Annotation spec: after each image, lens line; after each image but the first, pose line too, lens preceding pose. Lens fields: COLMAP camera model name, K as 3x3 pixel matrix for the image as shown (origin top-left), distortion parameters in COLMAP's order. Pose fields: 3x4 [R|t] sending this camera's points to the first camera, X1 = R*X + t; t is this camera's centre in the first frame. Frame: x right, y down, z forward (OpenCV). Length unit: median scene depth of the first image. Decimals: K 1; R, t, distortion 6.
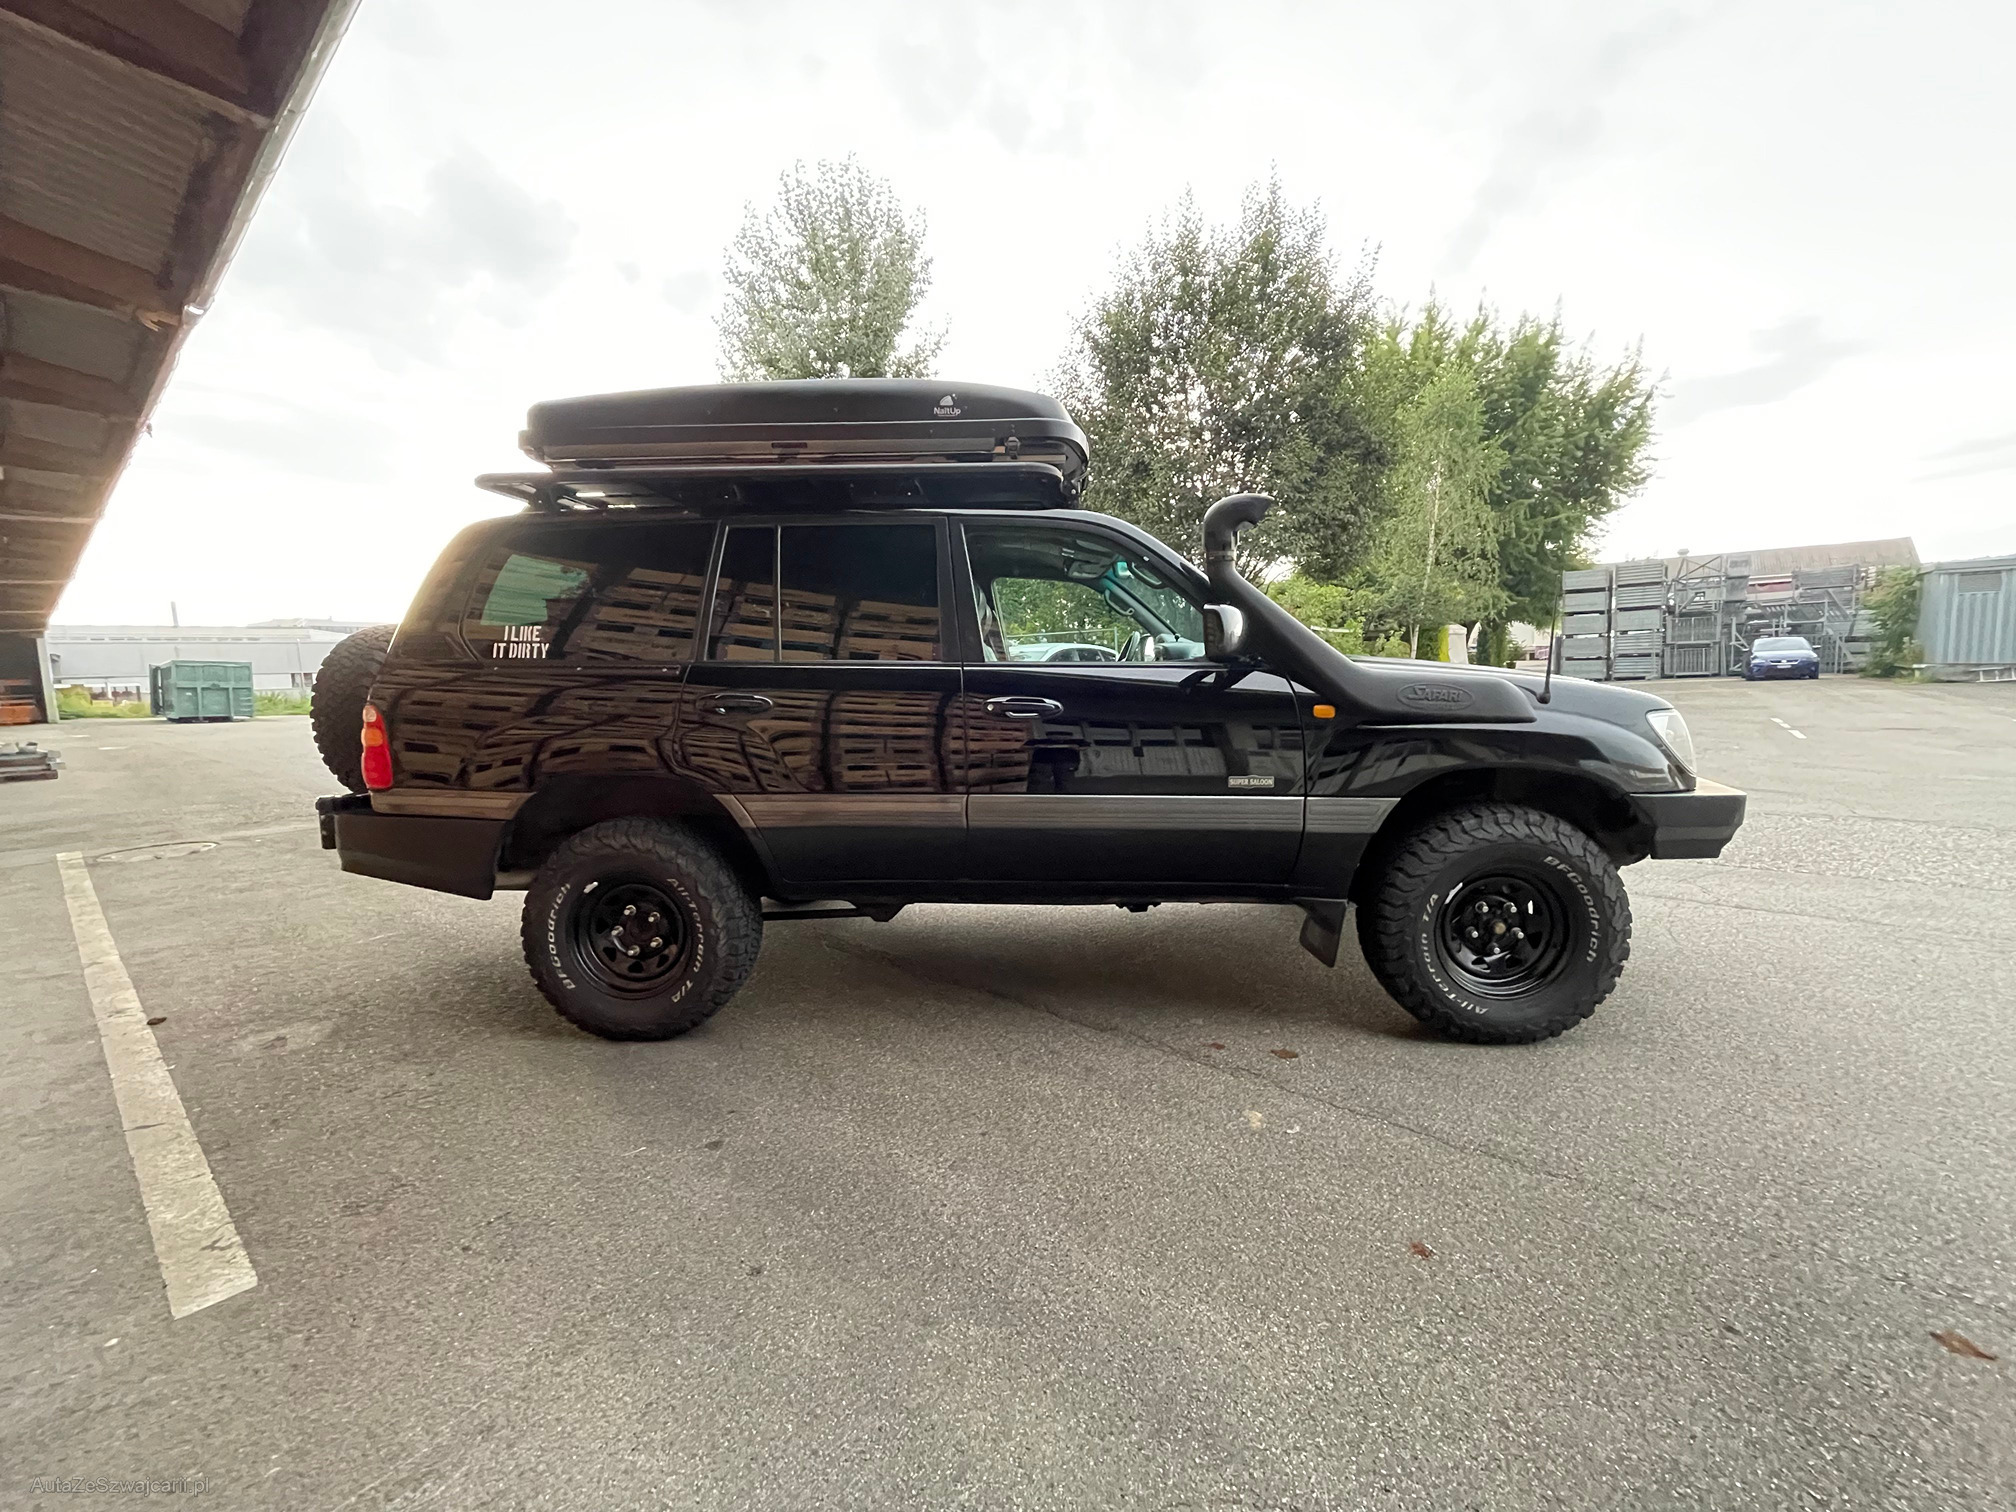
lens RADIAL K [[810.8, 0, 998.7], [0, 810.8, 752.2], [0, 0, 1]] dist [-0.004408, 0.000373]
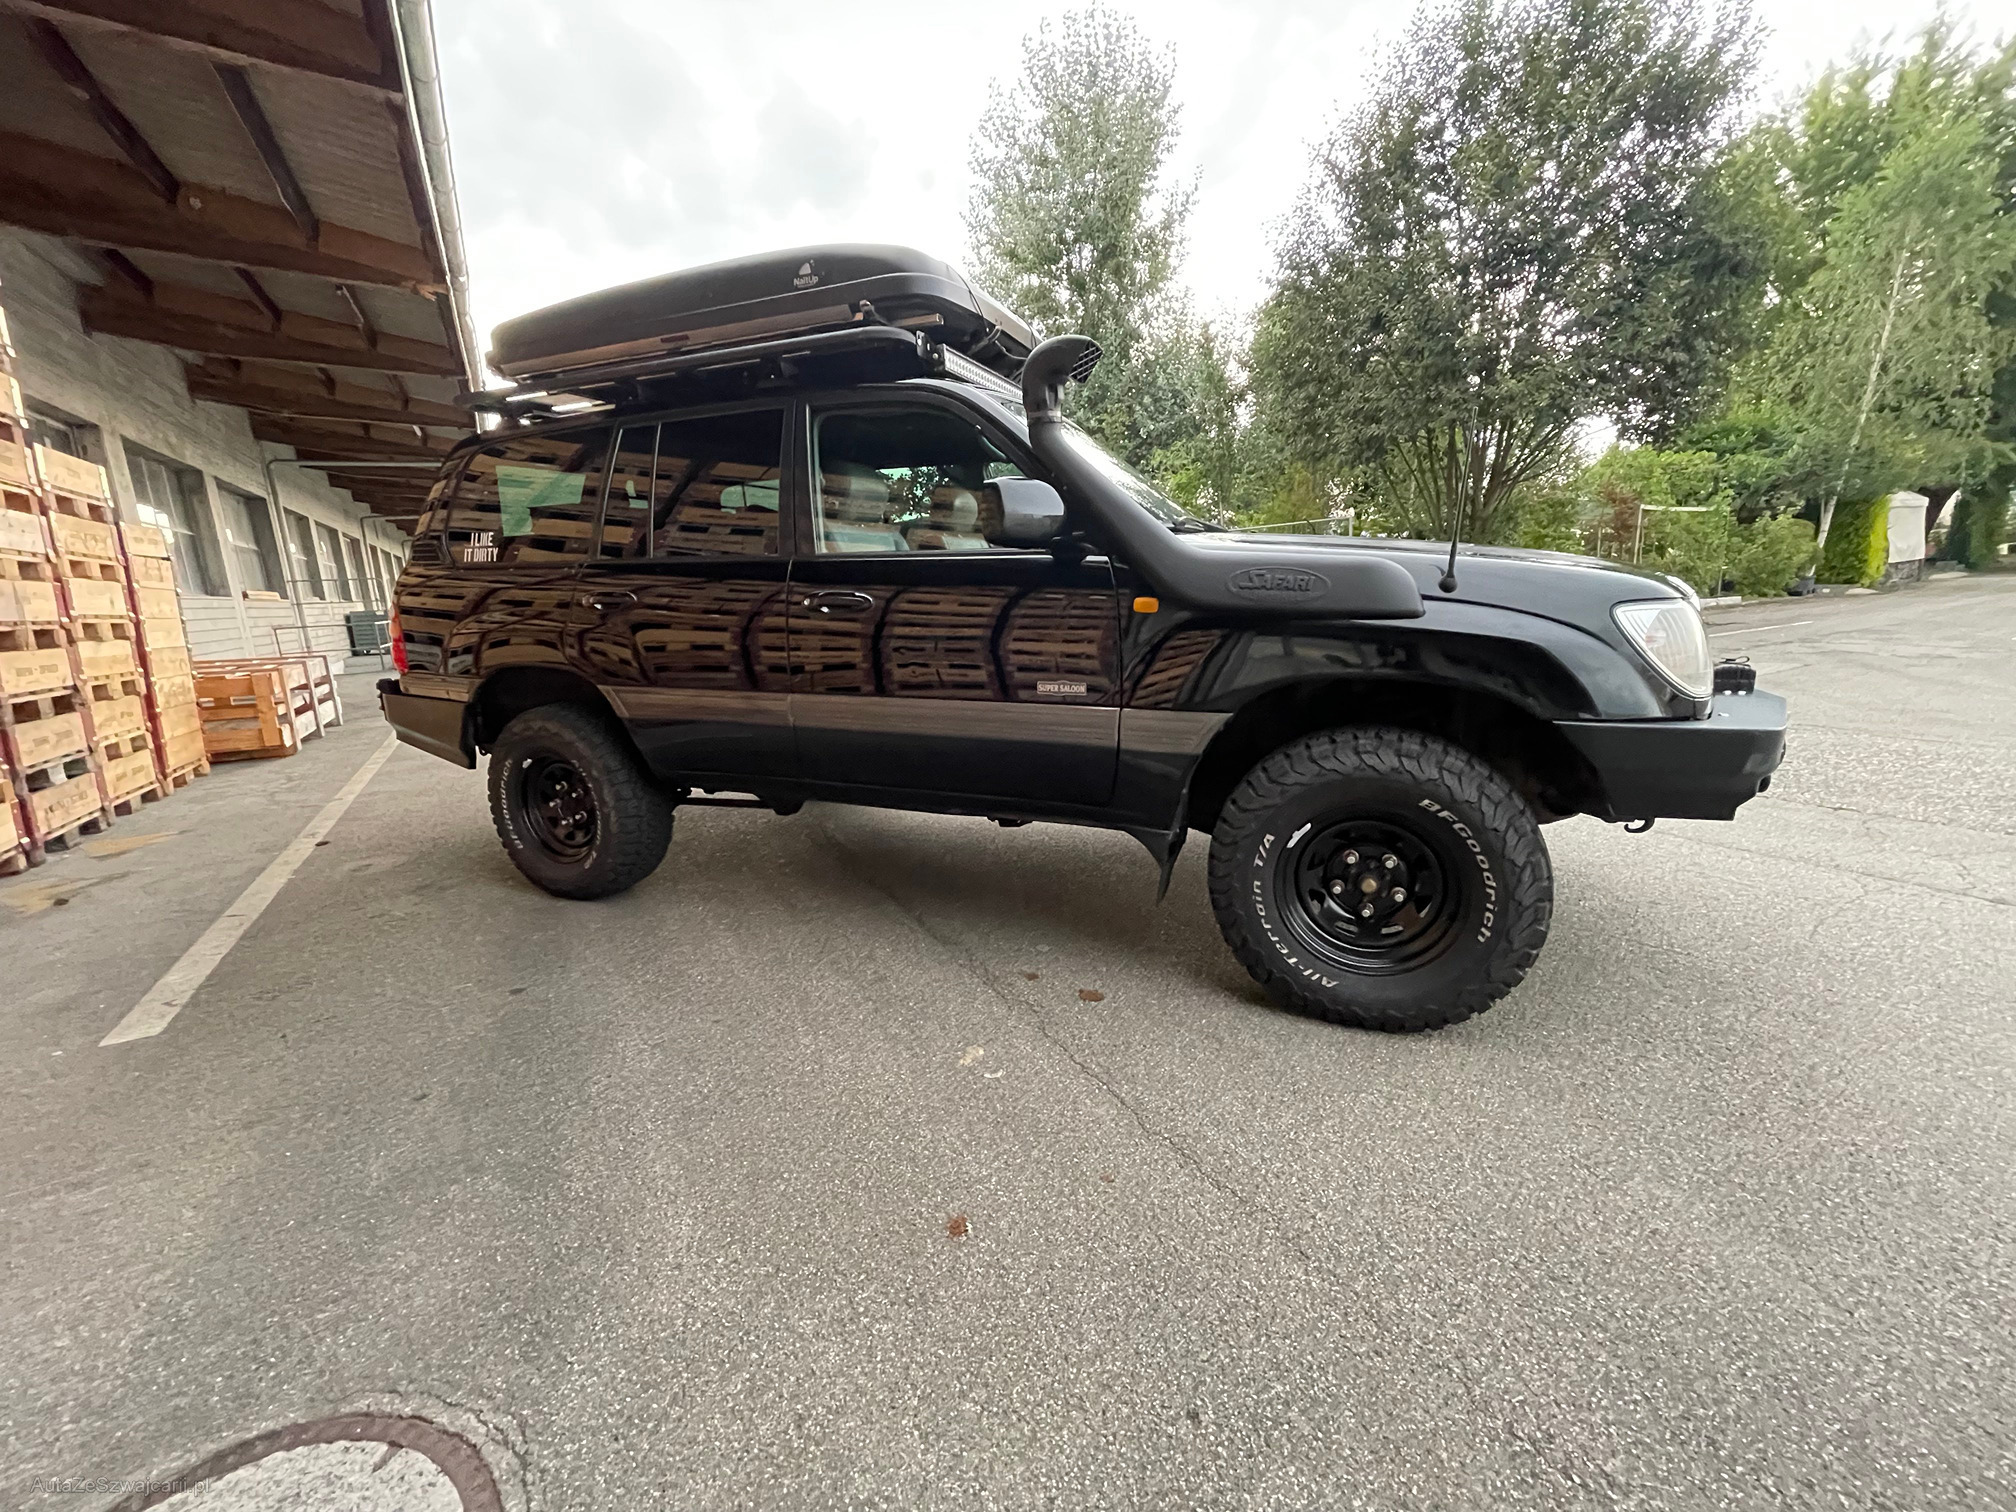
lens RADIAL K [[803.3, 0, 999.9], [0, 803.3, 751.3], [0, 0, 1]] dist [-0.002886, 0.000740]
pose [[0.941655, 0.055588, -0.331957, 0.496390], [-0.015825, 0.992489, 0.121306, 0.000762], [0.336207, -0.108975, 0.935462, 0.157646]]
